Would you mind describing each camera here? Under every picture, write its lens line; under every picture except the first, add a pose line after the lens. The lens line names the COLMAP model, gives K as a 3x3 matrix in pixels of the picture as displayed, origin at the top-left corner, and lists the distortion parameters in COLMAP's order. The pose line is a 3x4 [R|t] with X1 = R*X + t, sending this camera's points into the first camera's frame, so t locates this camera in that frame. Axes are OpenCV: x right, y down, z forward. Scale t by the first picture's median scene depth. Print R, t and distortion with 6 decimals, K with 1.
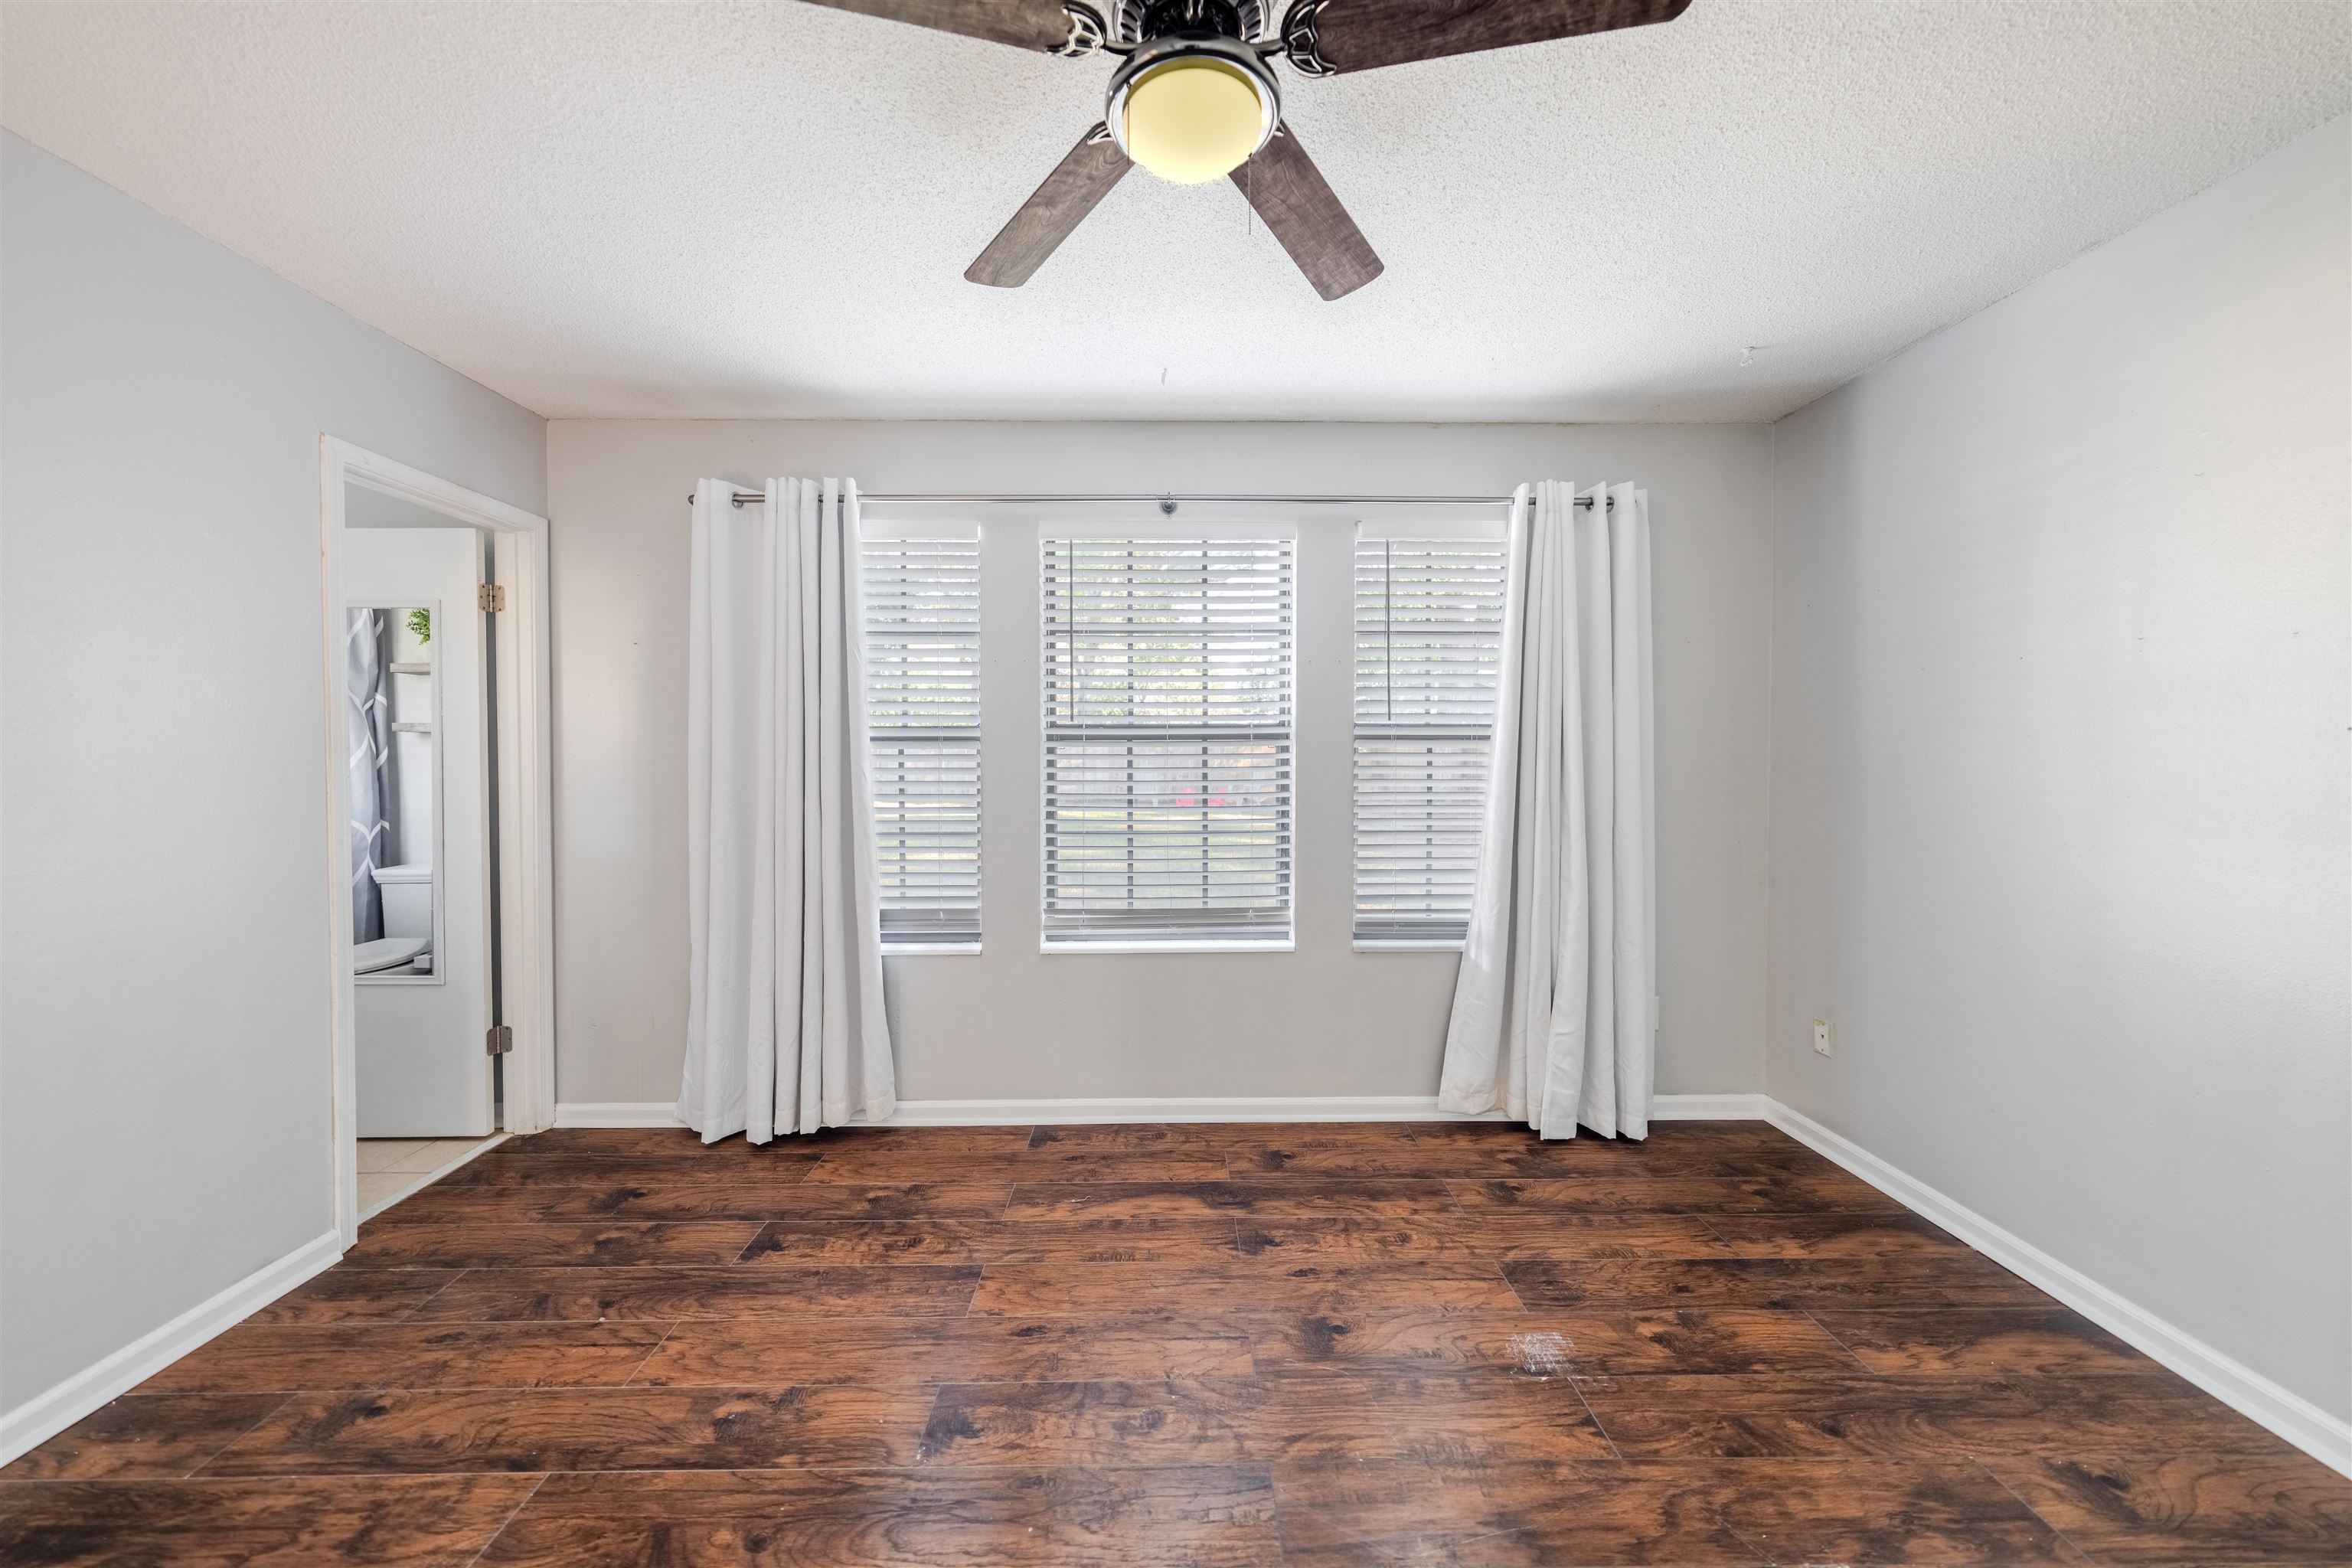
lens RADIAL K [[811.5, 0, 1182.8], [0, 811.5, 780.2], [0, 0, 1]] dist [0.001636, -0.000160]
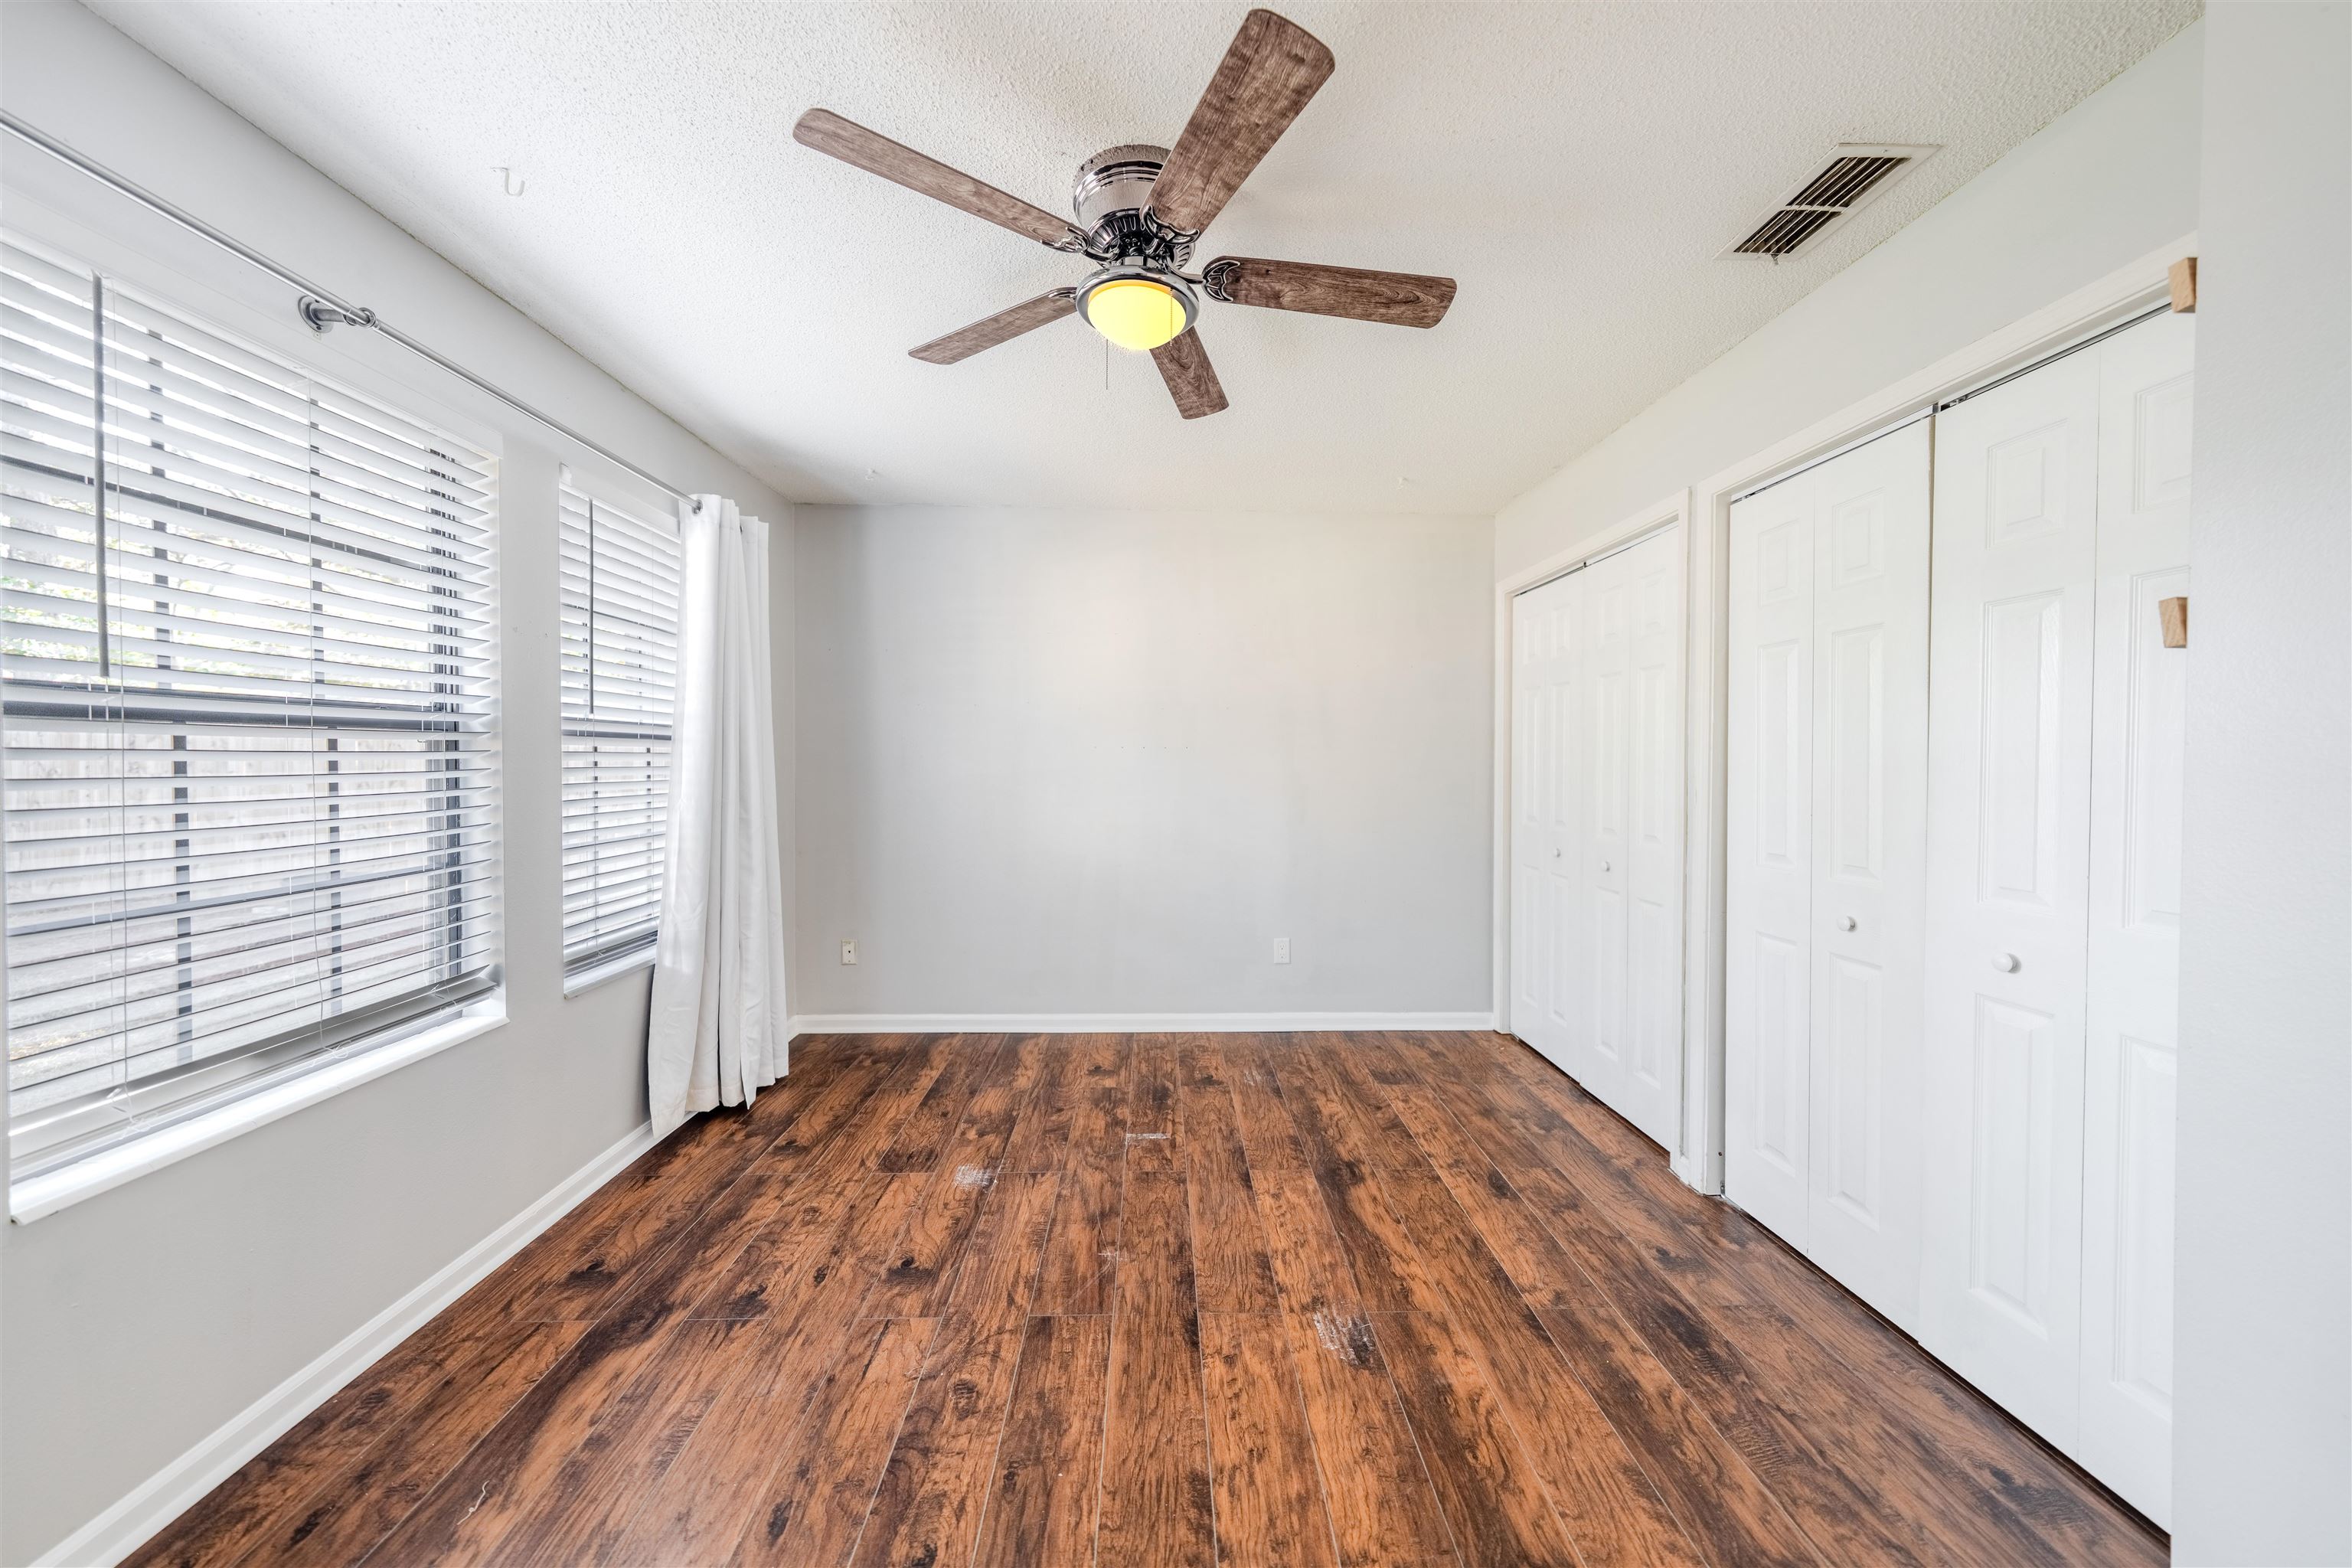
lens RADIAL K [[811.2, 0, 1168.4], [0, 811.2, 786.6], [0, 0, 1]] dist [0.001213, 0.000053]
pose [[-0.011646, -0.034164, 0.999348, -0.746538], [0.026322, 0.999059, 0.034461, -0.014028], [-0.999586, 0.026706, -0.010736, 0.510841]]
